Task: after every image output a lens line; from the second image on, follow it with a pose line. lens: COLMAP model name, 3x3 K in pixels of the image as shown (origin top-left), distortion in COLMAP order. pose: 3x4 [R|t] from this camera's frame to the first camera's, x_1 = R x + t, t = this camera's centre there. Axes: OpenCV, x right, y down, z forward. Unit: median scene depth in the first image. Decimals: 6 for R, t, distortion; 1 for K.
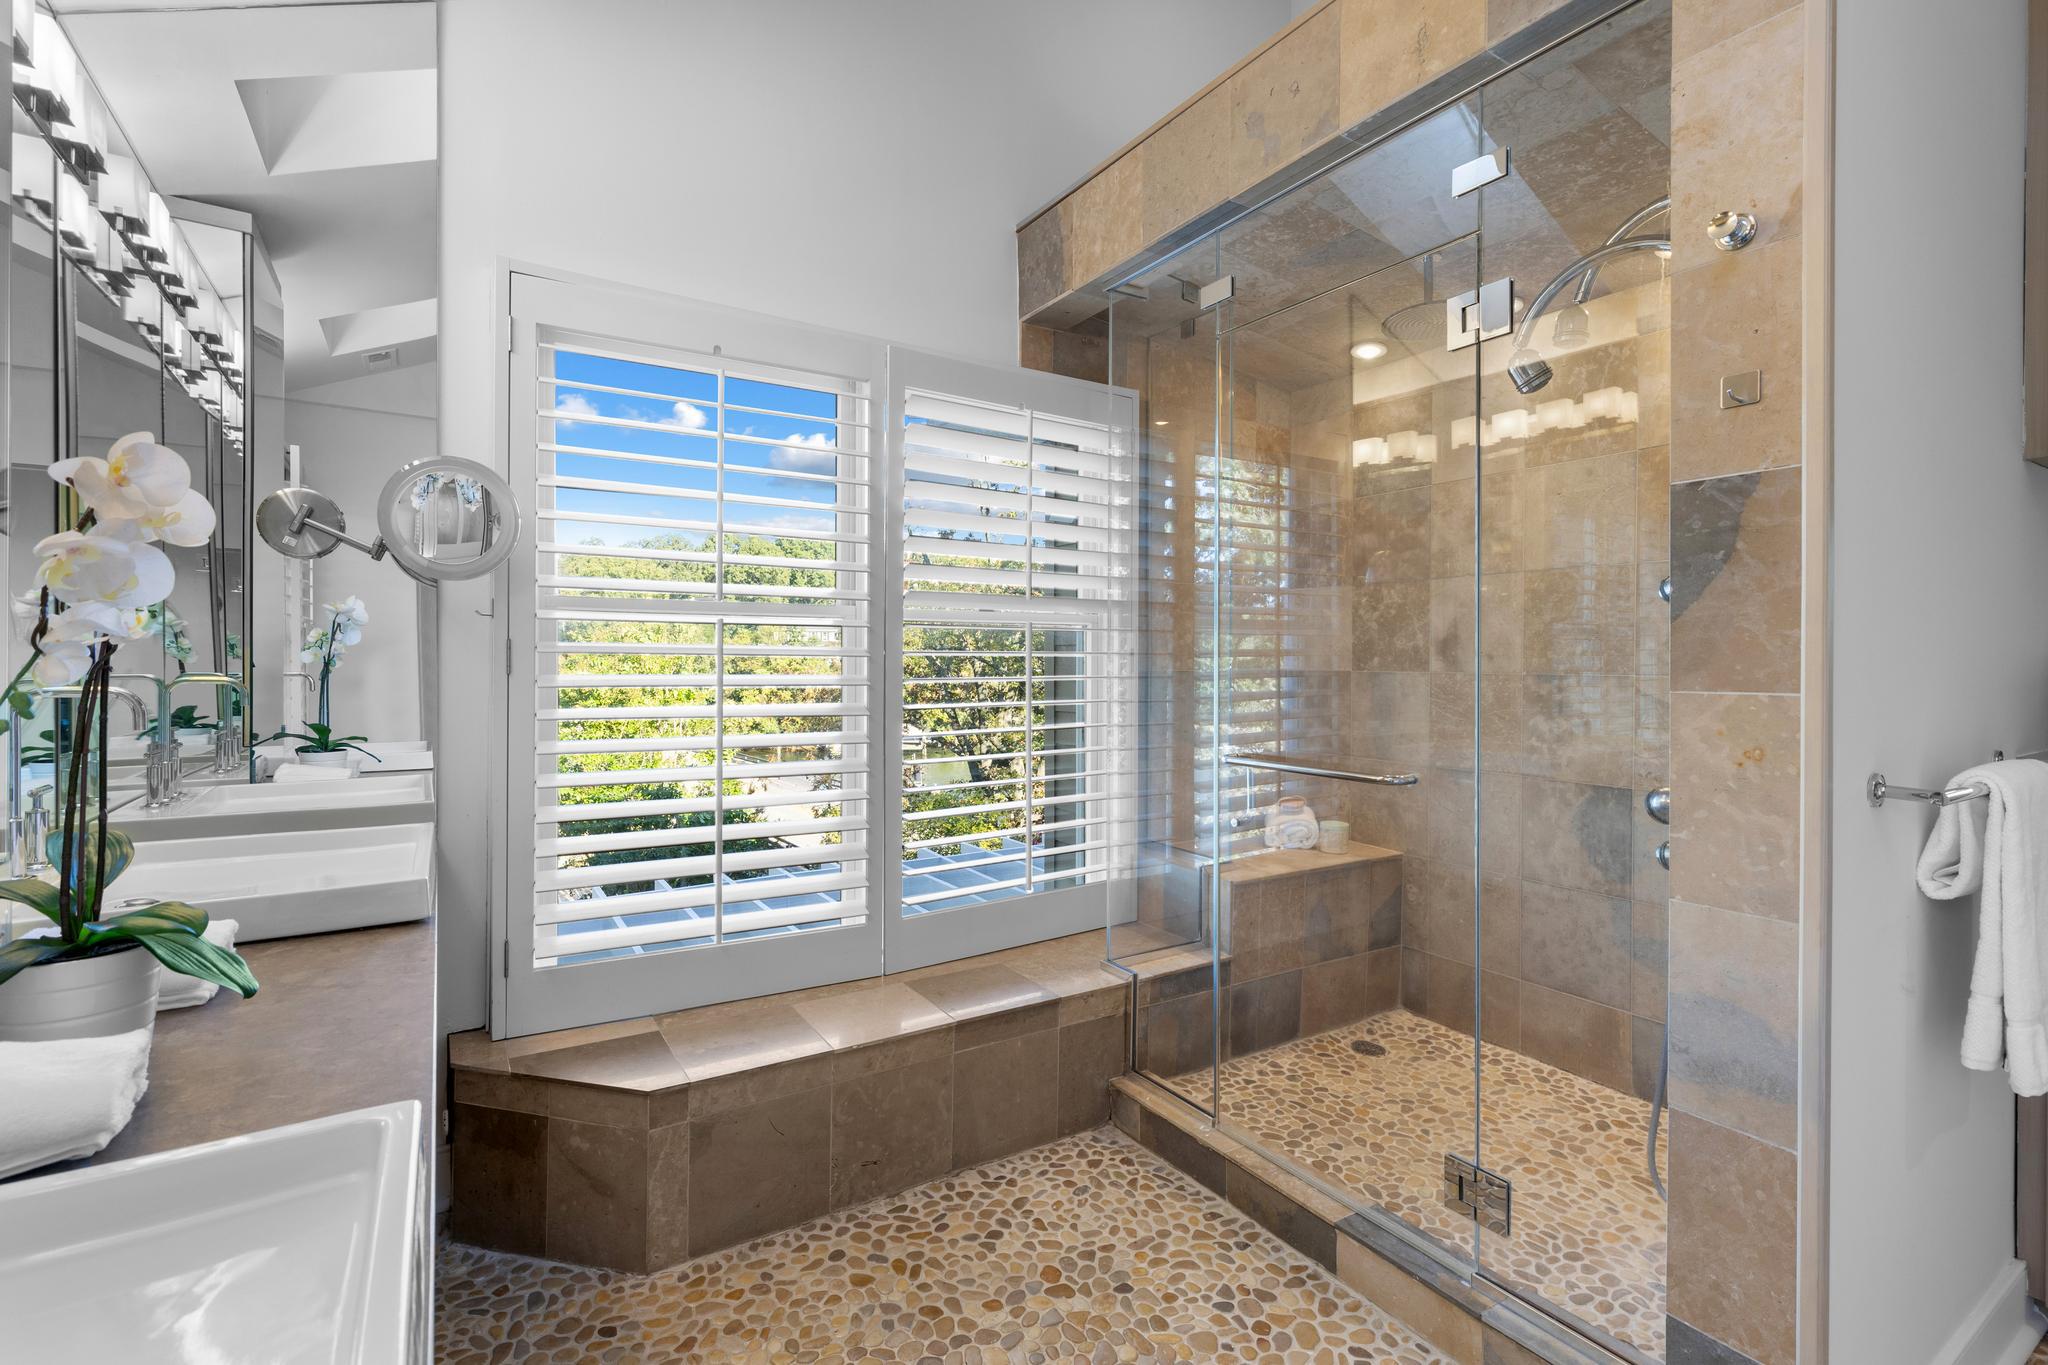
lens RADIAL K [[923.6, 0, 1025.9], [0, 923.6, 663.3], [0, 0, 1]] dist [-0.000172, 0.000068]
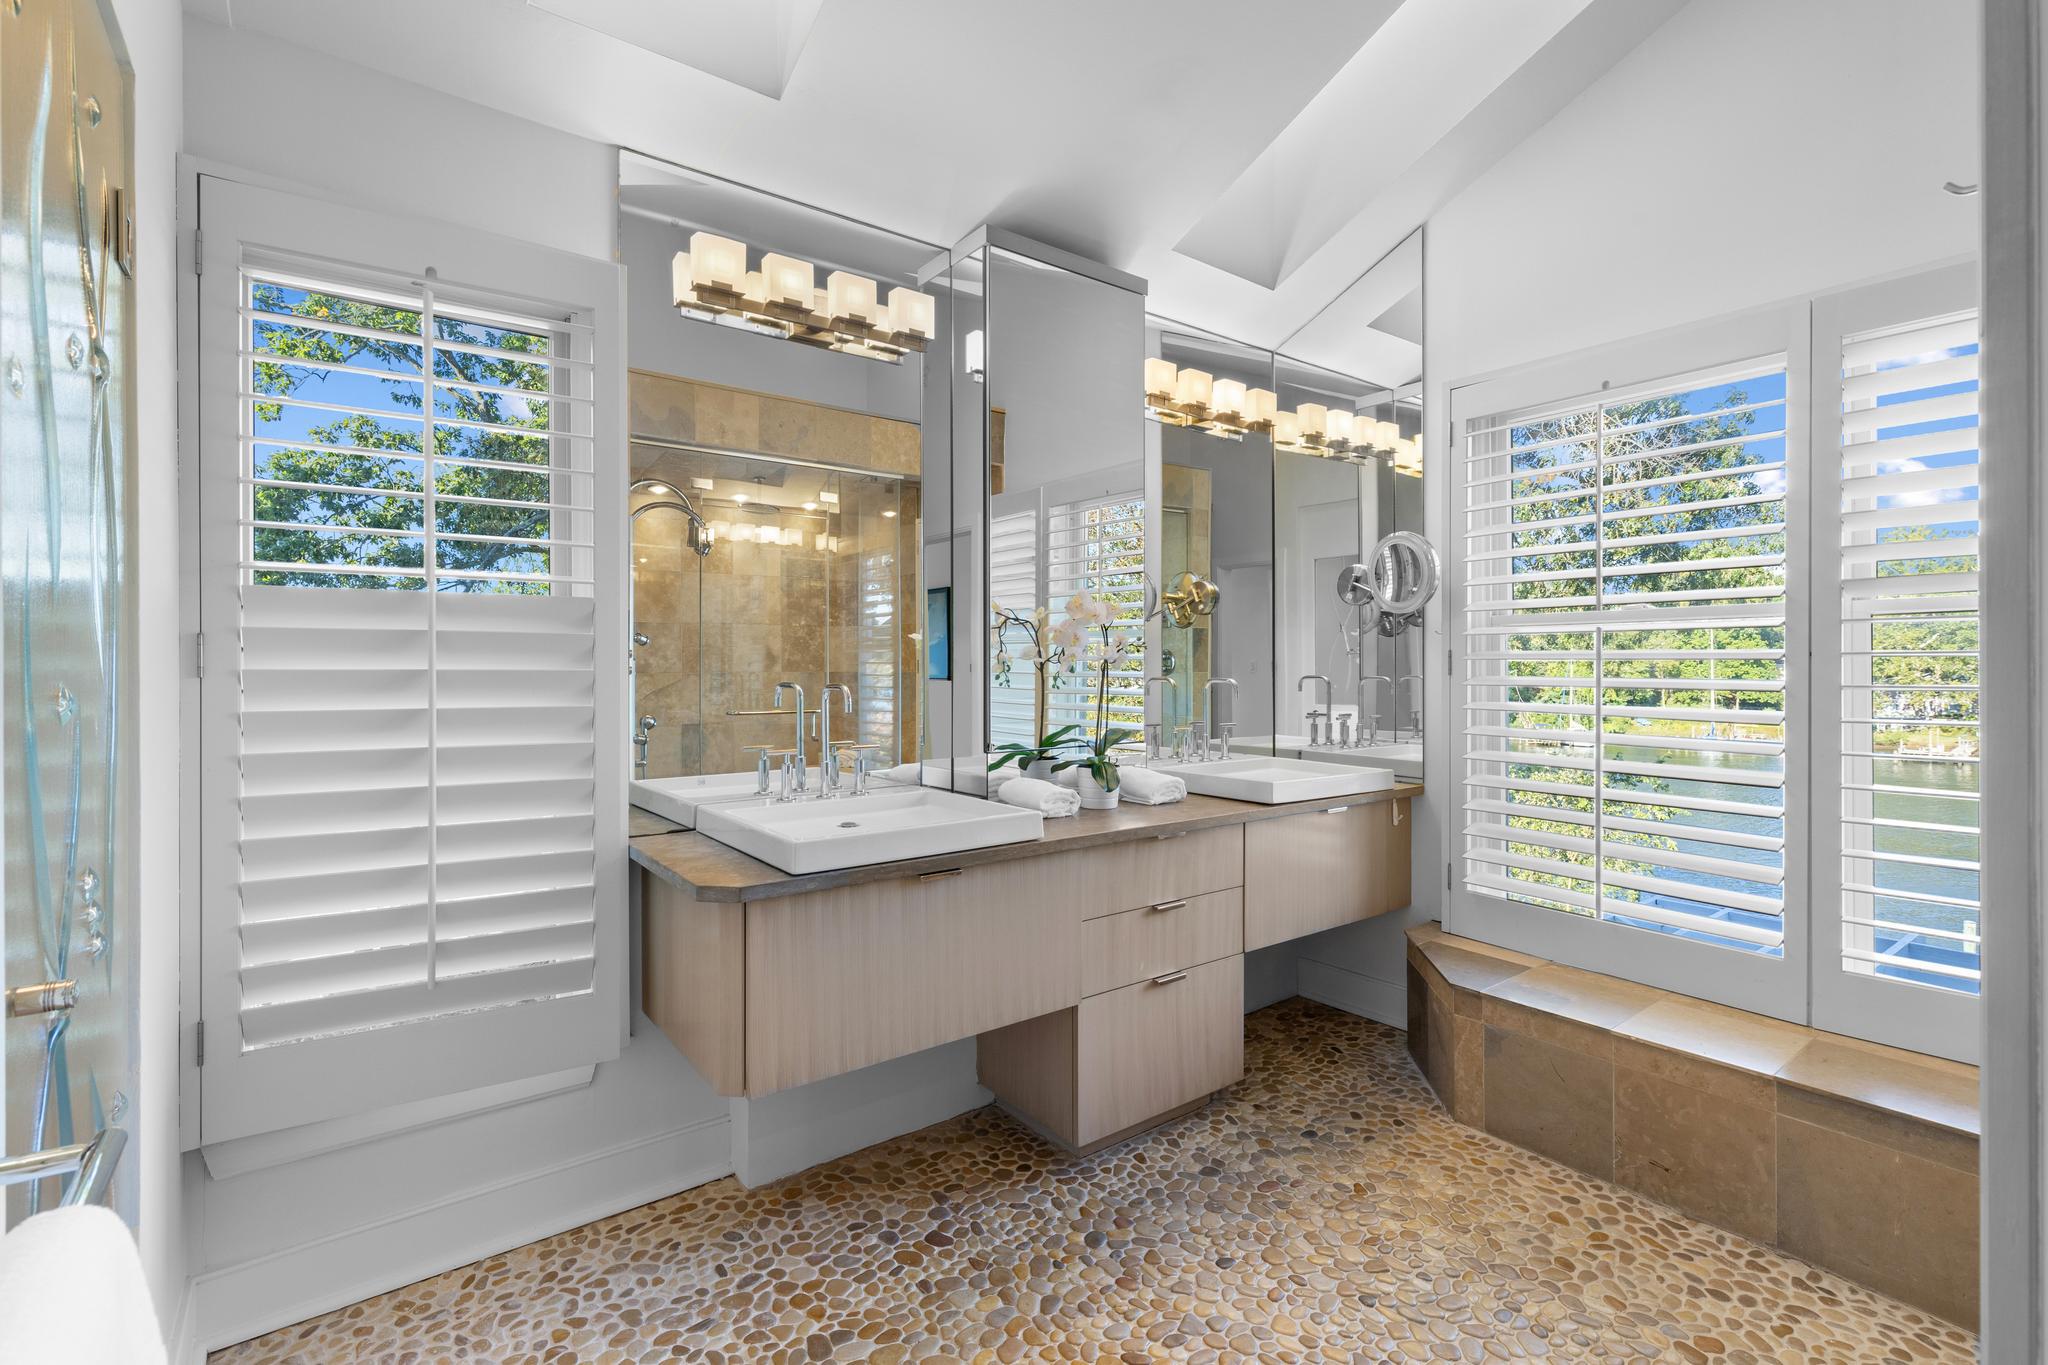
lens RADIAL K [[923.6, 0, 1025.9], [0, 923.6, 663.3], [0, 0, 1]] dist [-0.000172, 0.000068]
pose [[0.089157, -0.002080, -0.996015, 0.808517], [0.001165, 0.999997, -0.001984, -0.004558], [0.996017, -0.000983, 0.089160, 0.234810]]
